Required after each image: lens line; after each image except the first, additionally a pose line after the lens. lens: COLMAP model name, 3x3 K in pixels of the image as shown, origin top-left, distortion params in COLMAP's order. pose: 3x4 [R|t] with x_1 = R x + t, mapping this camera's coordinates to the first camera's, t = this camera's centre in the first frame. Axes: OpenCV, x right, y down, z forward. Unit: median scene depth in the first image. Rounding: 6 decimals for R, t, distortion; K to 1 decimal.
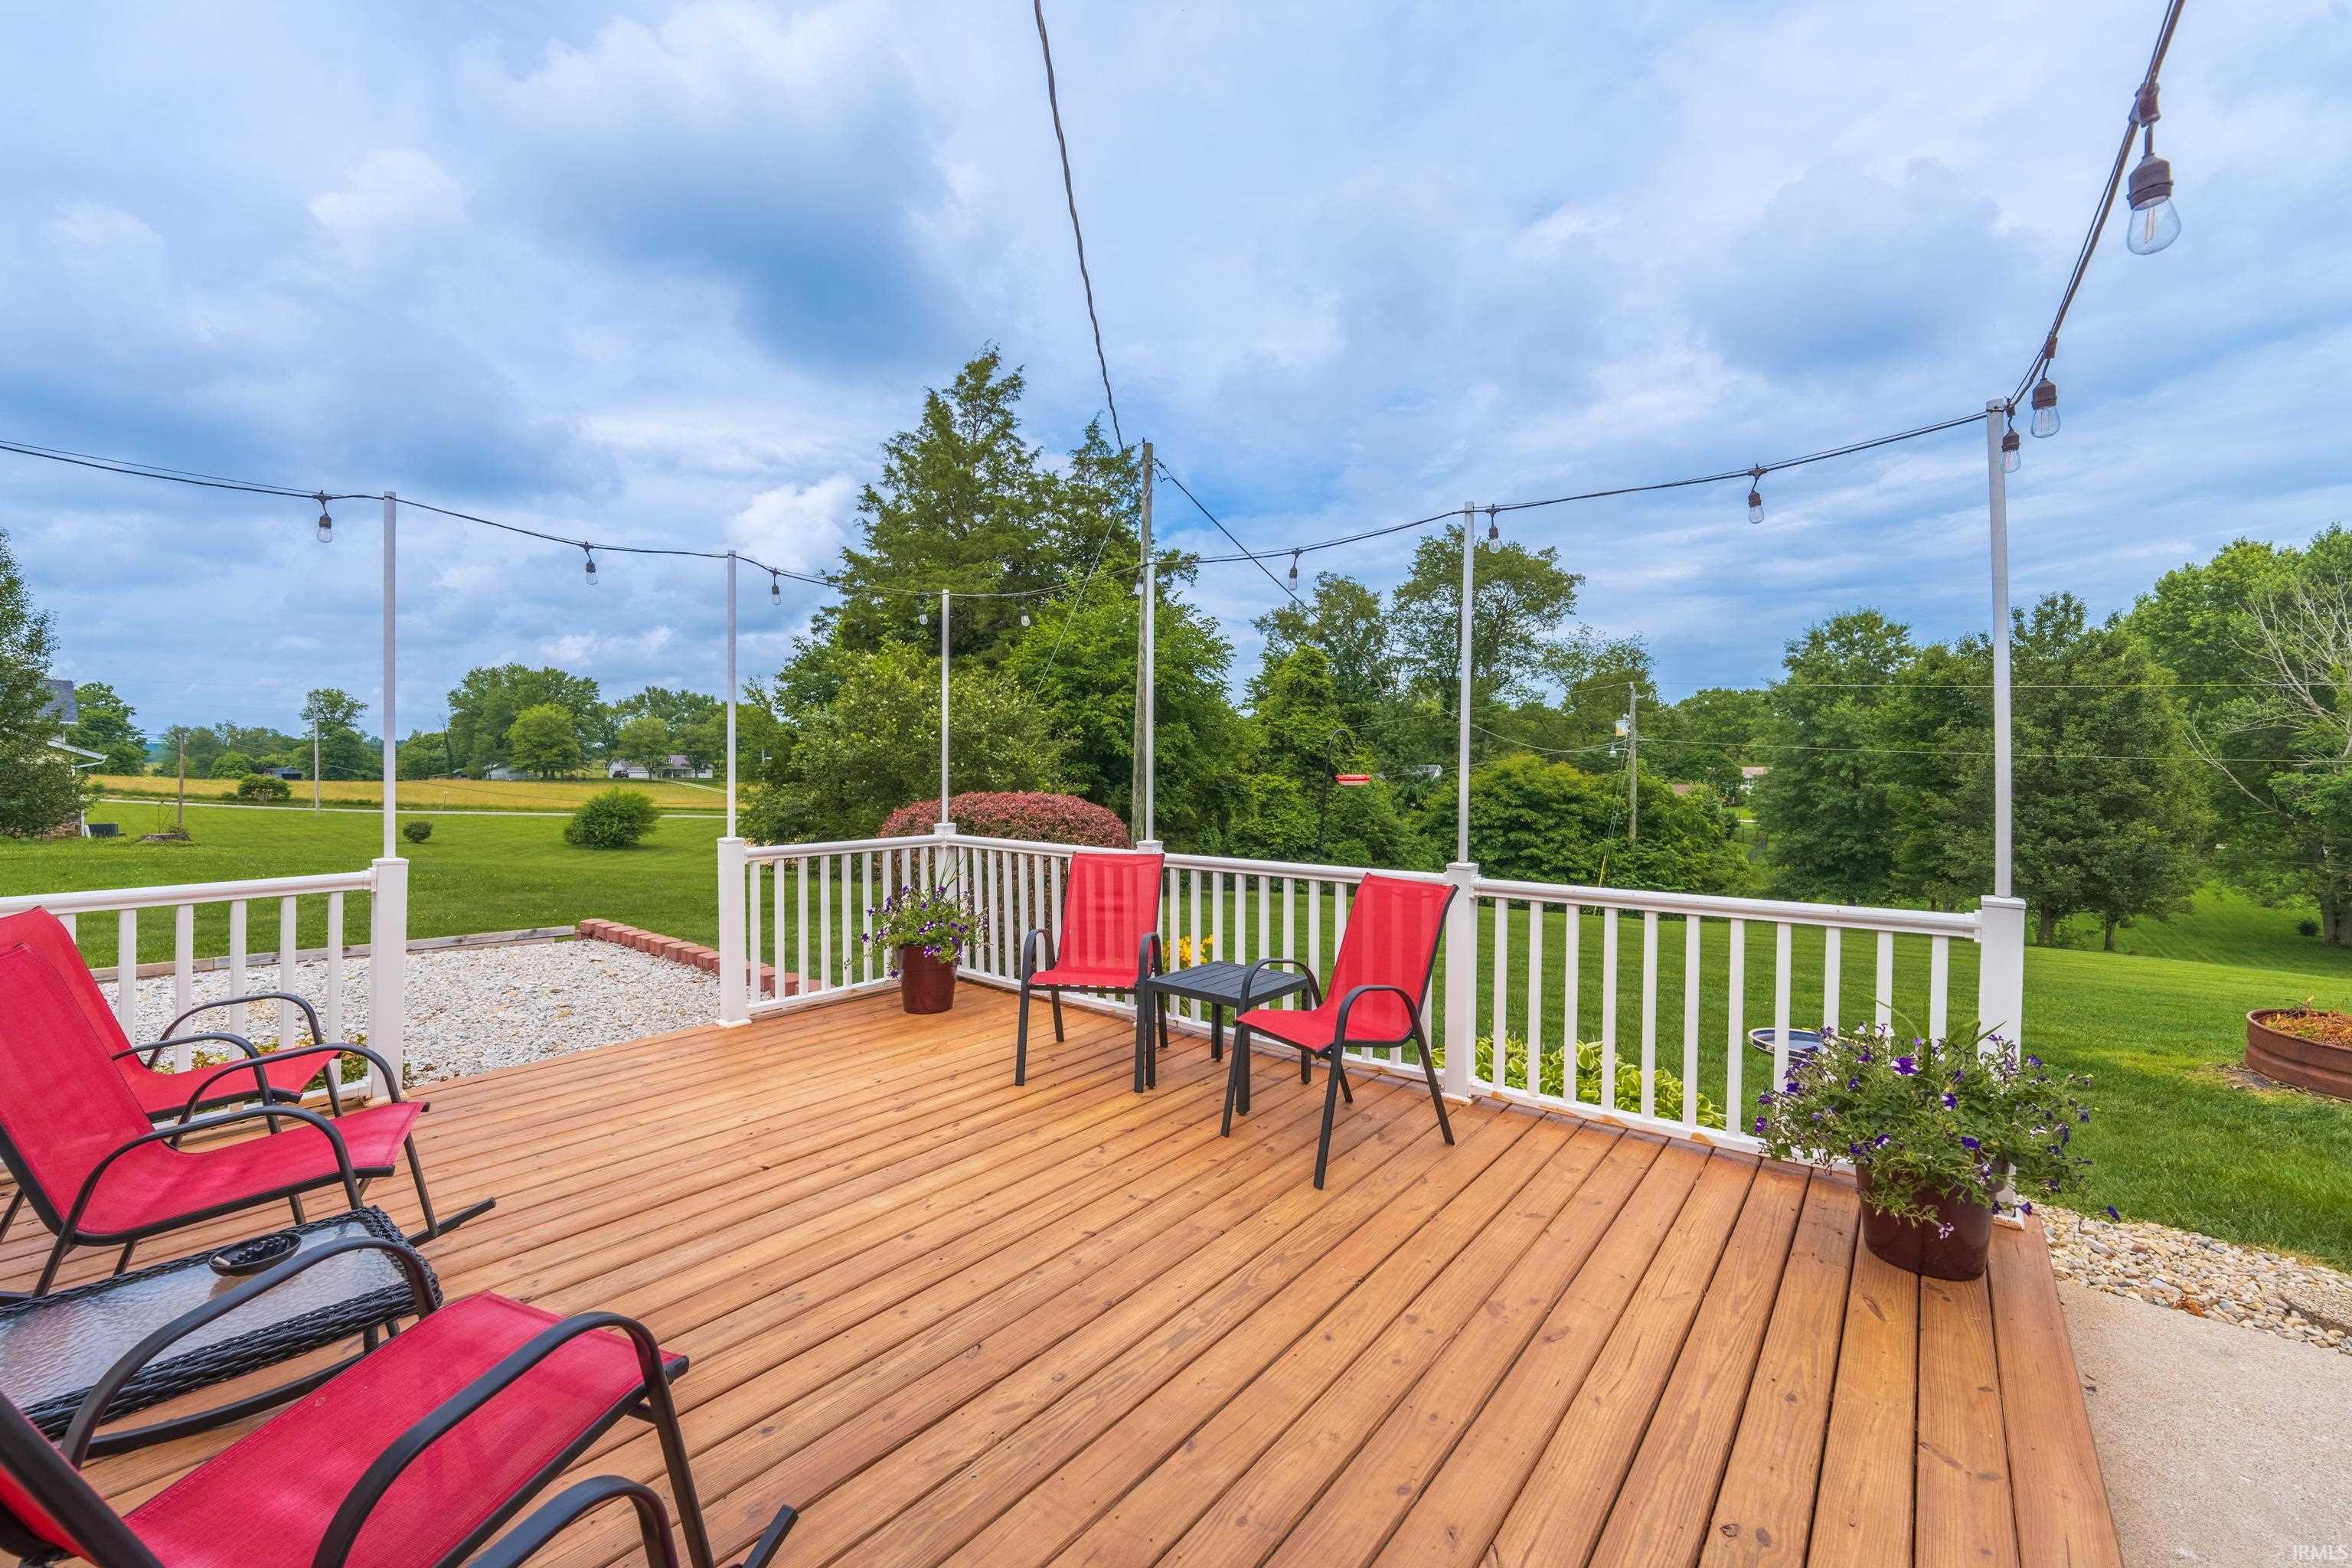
lens RADIAL K [[933.6, 0, 1176.0], [0, 933.6, 784.0], [0, 0, 1]] dist [0.007528, 0.000057]
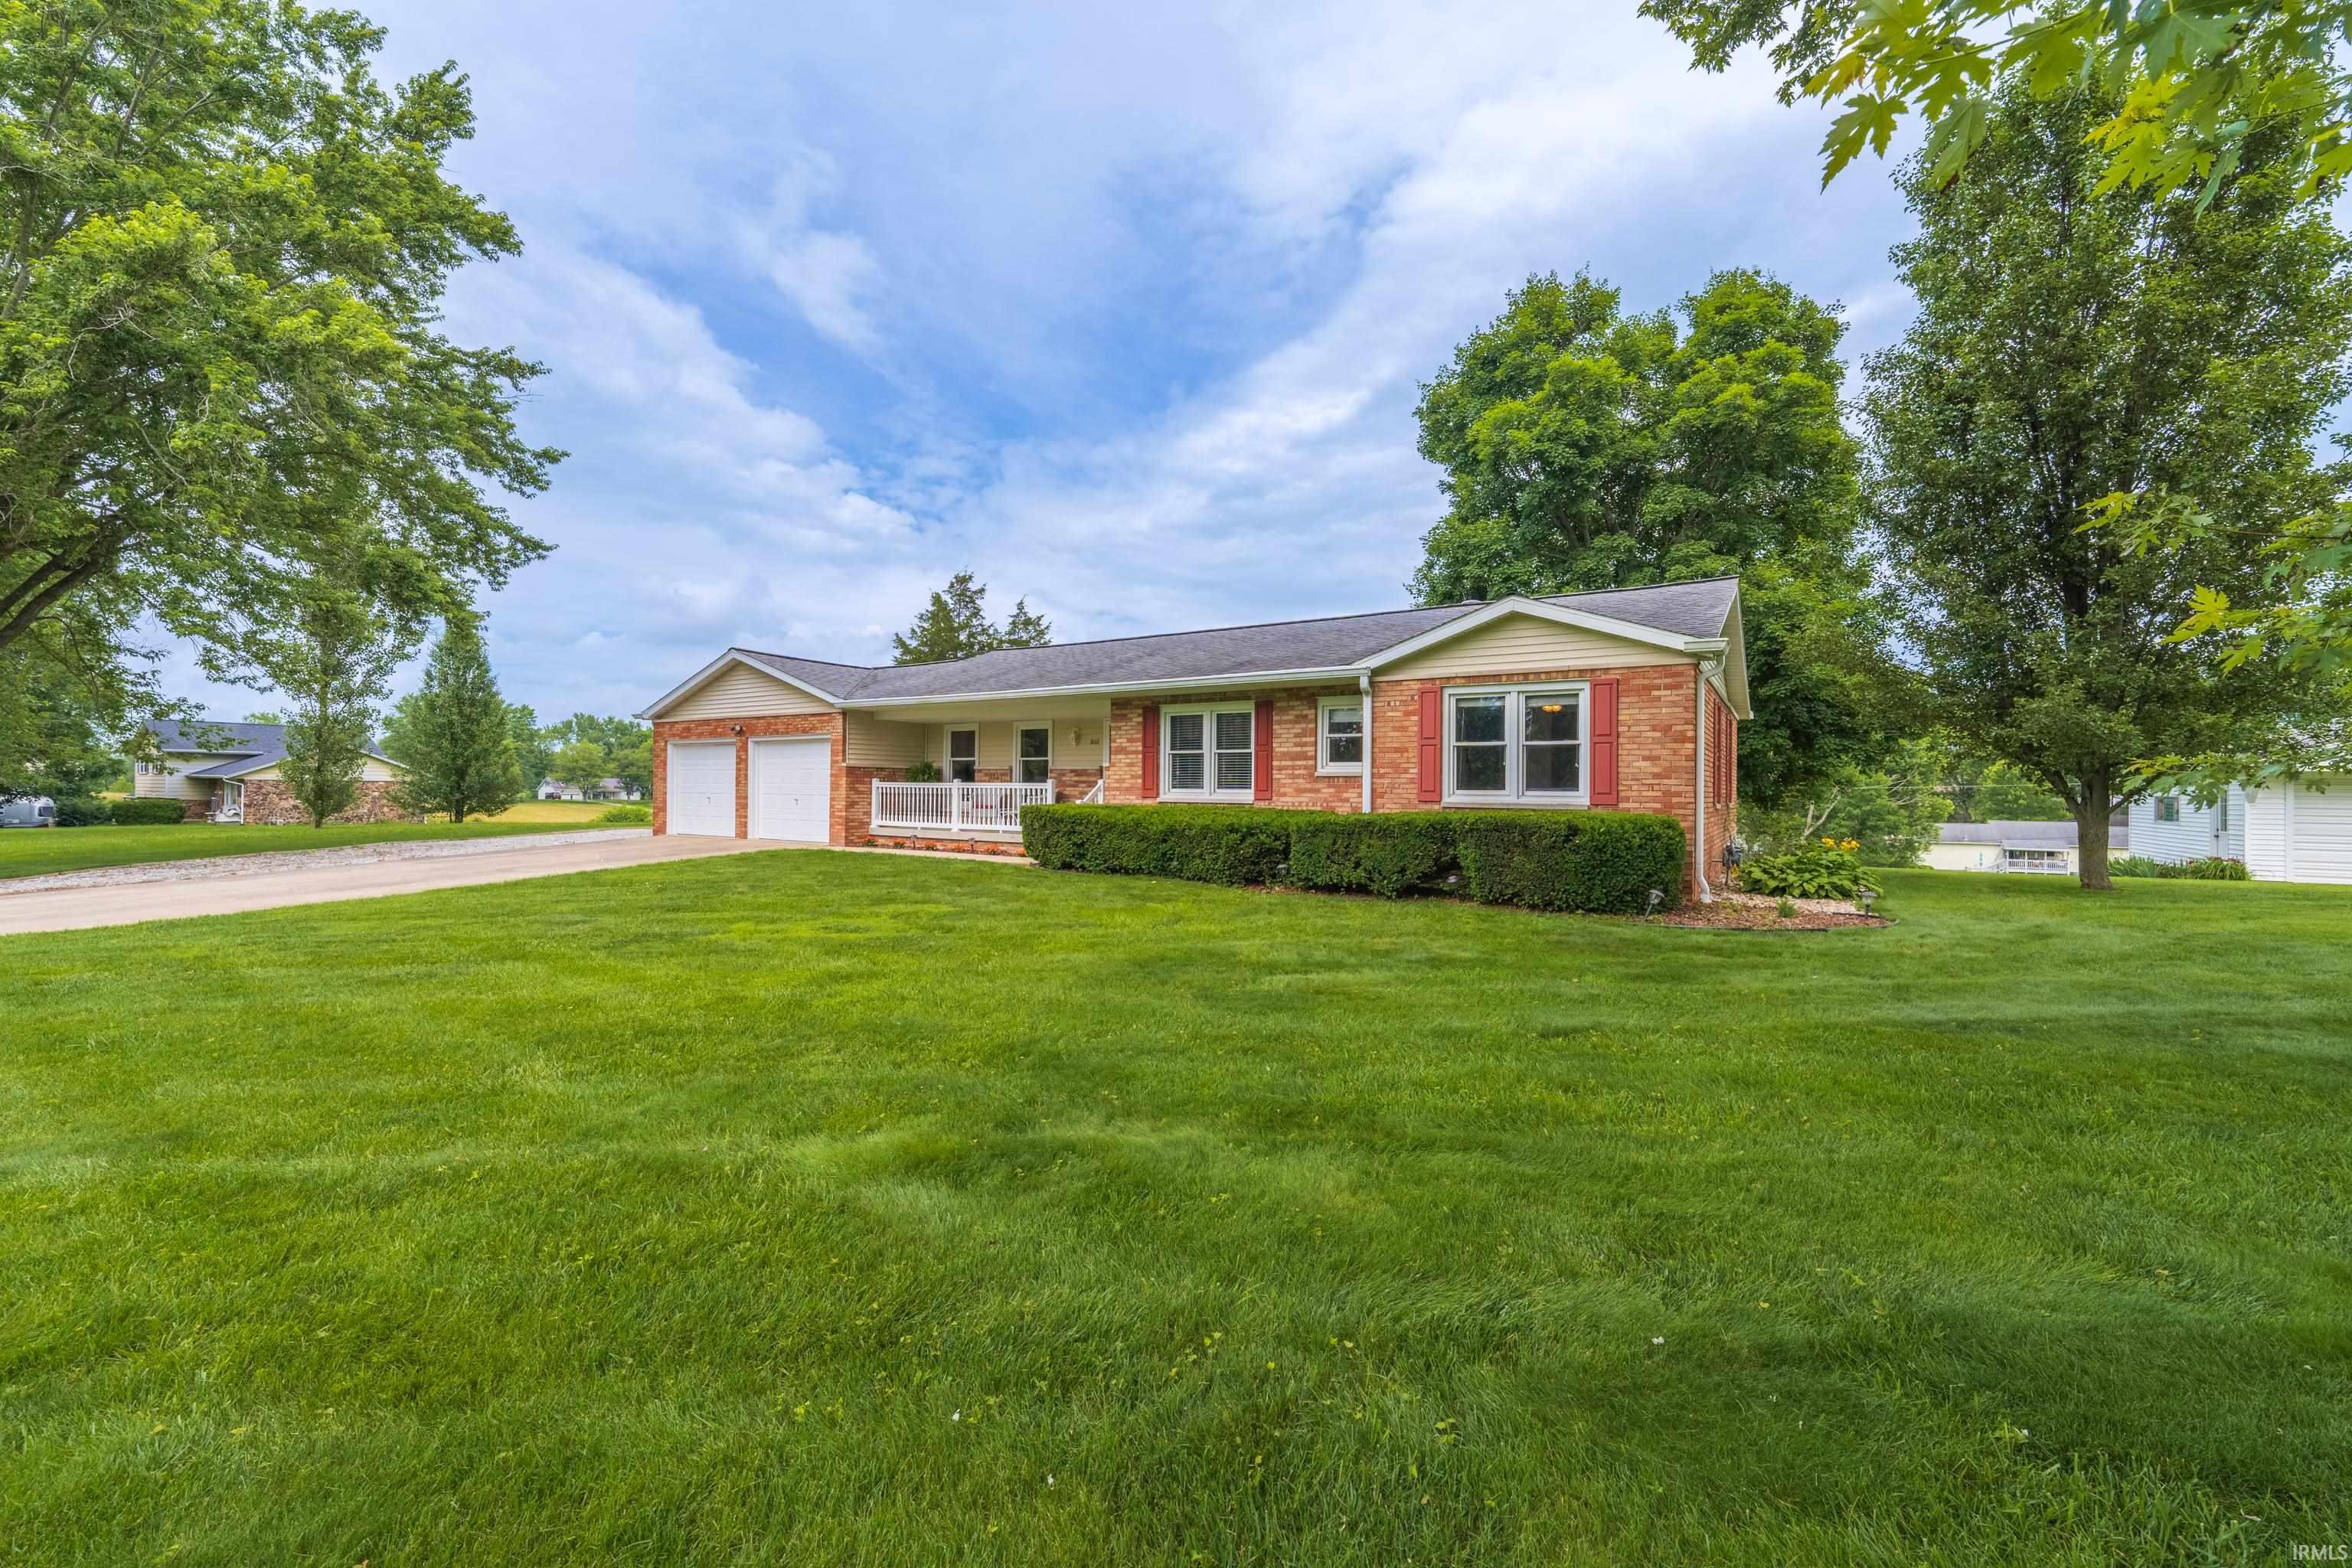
lens RADIAL K [[933.6, 0, 1176.0], [0, 933.6, 784.0], [0, 0, 1]] dist [0.007528, 0.000057]
pose [[0.995267, 0.004326, 0.097080, 0.027671], [-0.001727, 0.999638, -0.026836, 0.016403], [-0.097161, 0.026541, 0.994915, -0.611163]]
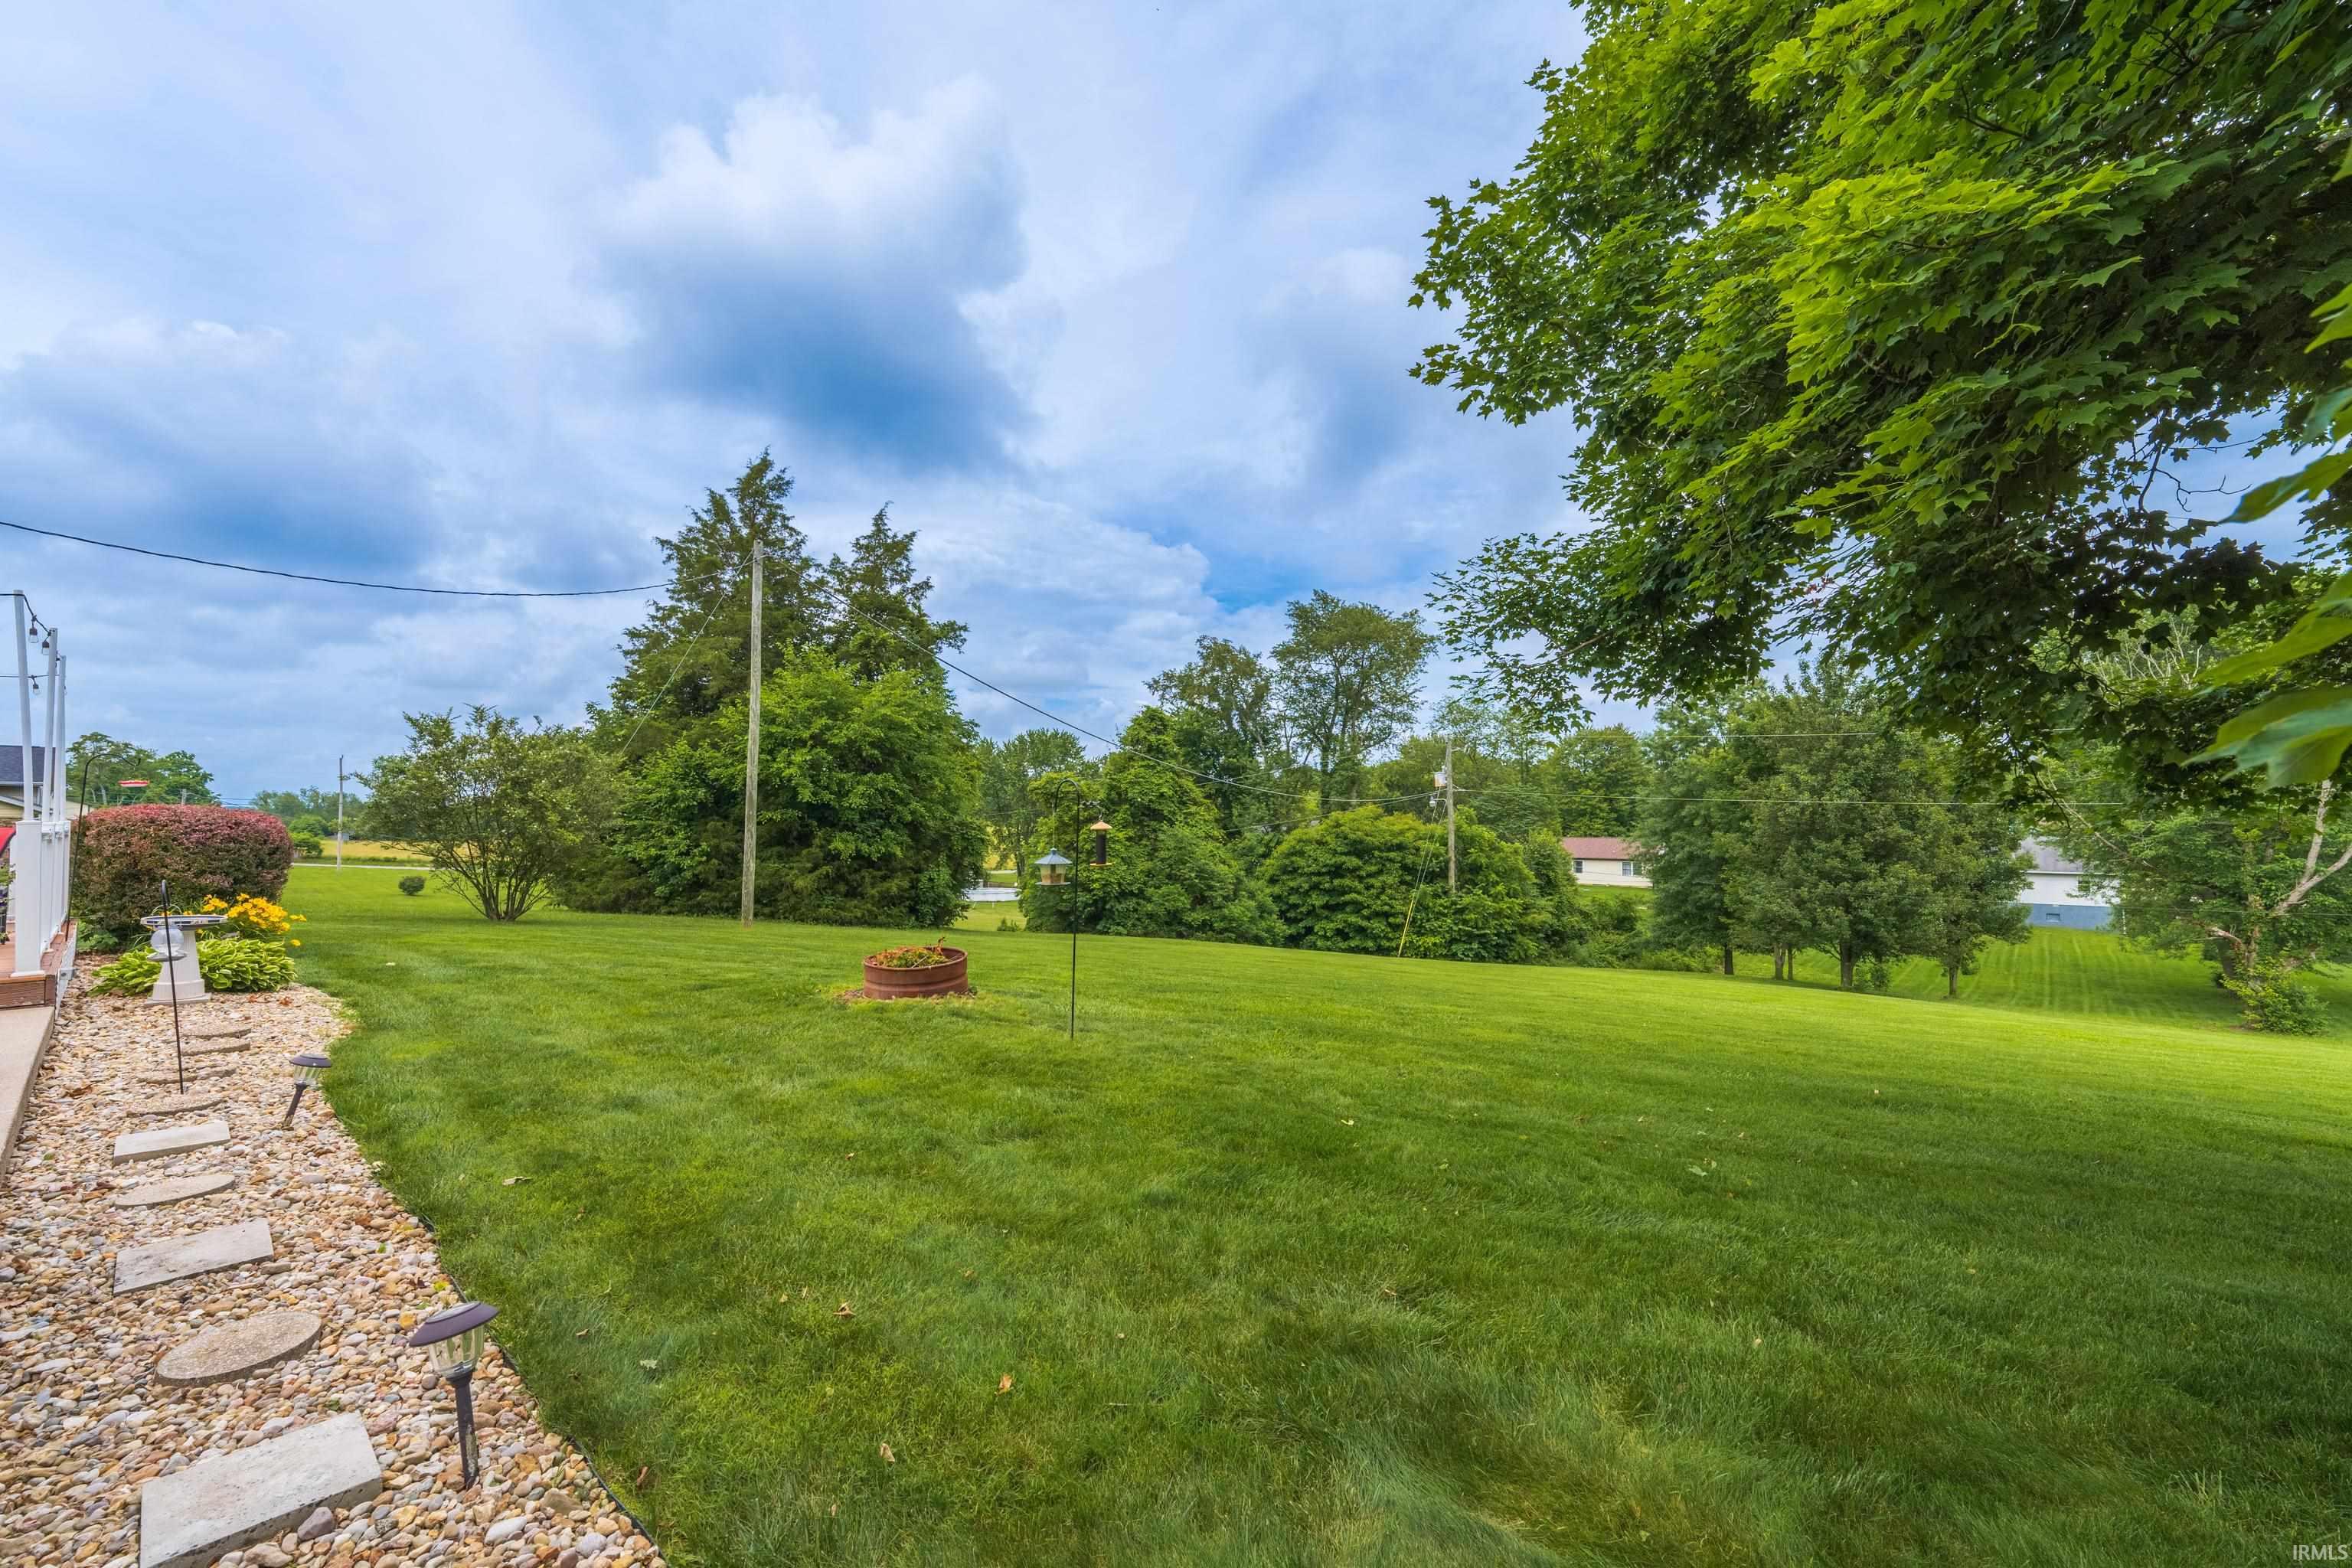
lens RADIAL K [[938.0, 0, 1176.0], [0, 938.0, 784.0], [0, 0, 1]] dist [0.000613, -0.000097]
pose [[0.998505, -0.006736, -0.054241, 0.239168], [0.003269, 0.997960, -0.063766, 0.012130], [0.054560, 0.063494, 0.996490, -0.063966]]
